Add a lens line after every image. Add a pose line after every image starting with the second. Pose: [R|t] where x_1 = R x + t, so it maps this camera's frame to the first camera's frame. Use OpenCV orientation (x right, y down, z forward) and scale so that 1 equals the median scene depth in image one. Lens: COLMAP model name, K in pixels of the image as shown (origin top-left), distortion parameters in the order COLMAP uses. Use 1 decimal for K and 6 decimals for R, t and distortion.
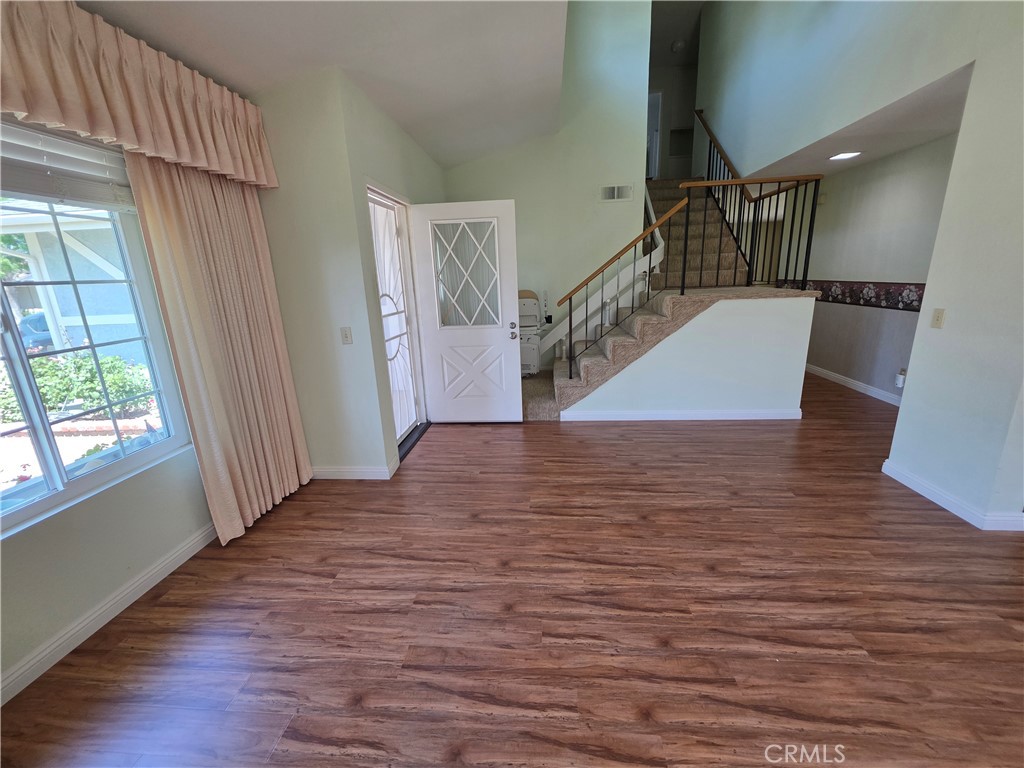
lens RADIAL K [[409.2, 0, 514.6], [0, 409.2, 379.3], [0, 0, 1]] dist [0.001076, 0.000108]
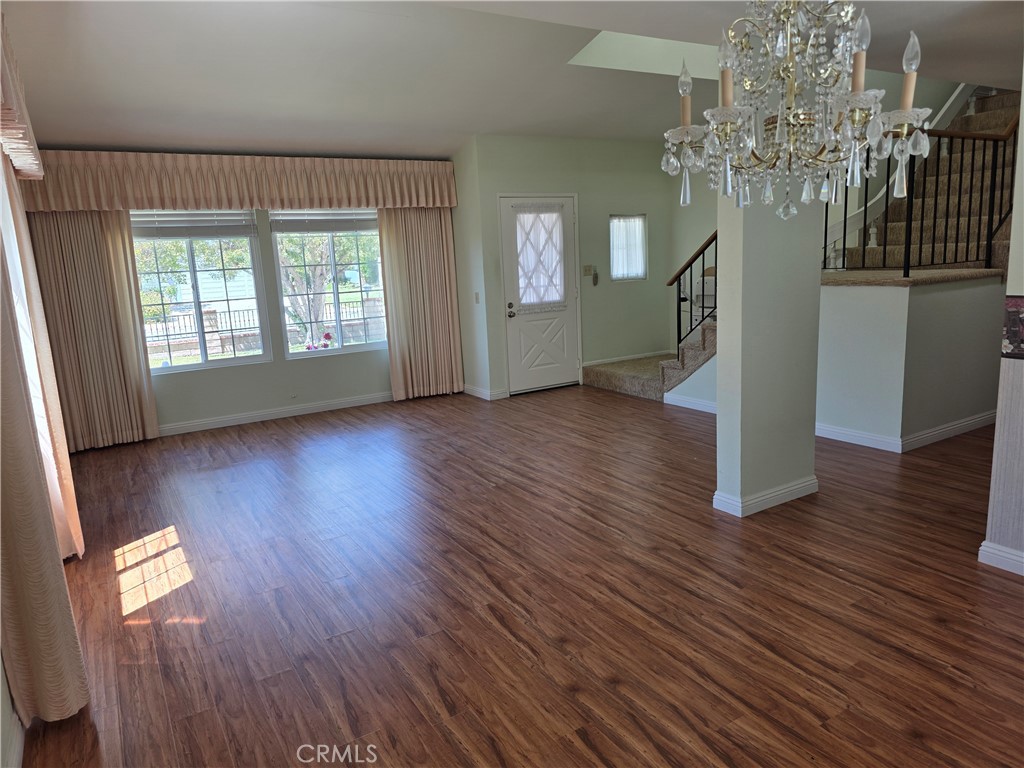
lens RADIAL K [[689.4, 0, 514.3], [0, 689.4, 377.7], [0, 0, 1]] dist [0.056746, -0.049964]
pose [[0.592310, 0.148798, -0.791851, 2.075828], [-0.172595, 0.983417, 0.055694, 0.024833], [0.787006, 0.103682, 0.608170, -0.502784]]
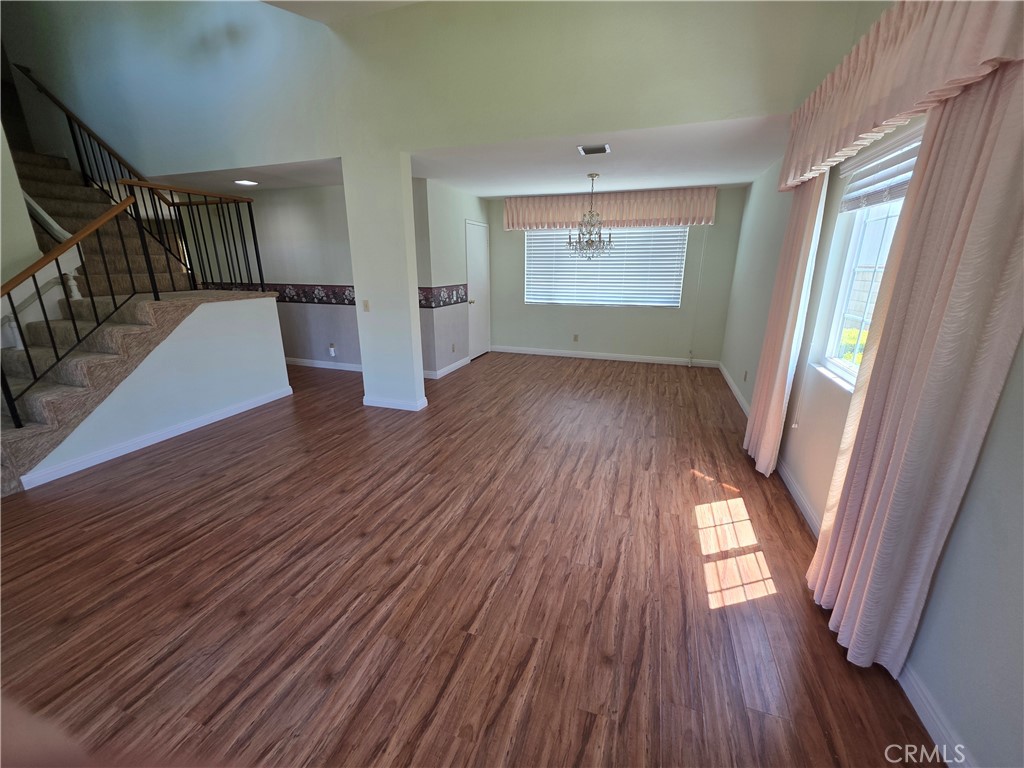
lens RADIAL K [[409.2, 0, 514.6], [0, 409.2, 379.3], [0, 0, 1]] dist [0.001076, 0.000108]
pose [[0.241379, -0.230394, 0.942685, -0.516381], [0.231878, 0.956963, 0.174511, -0.011241], [-0.942321, 0.176464, 0.284415, -0.015402]]
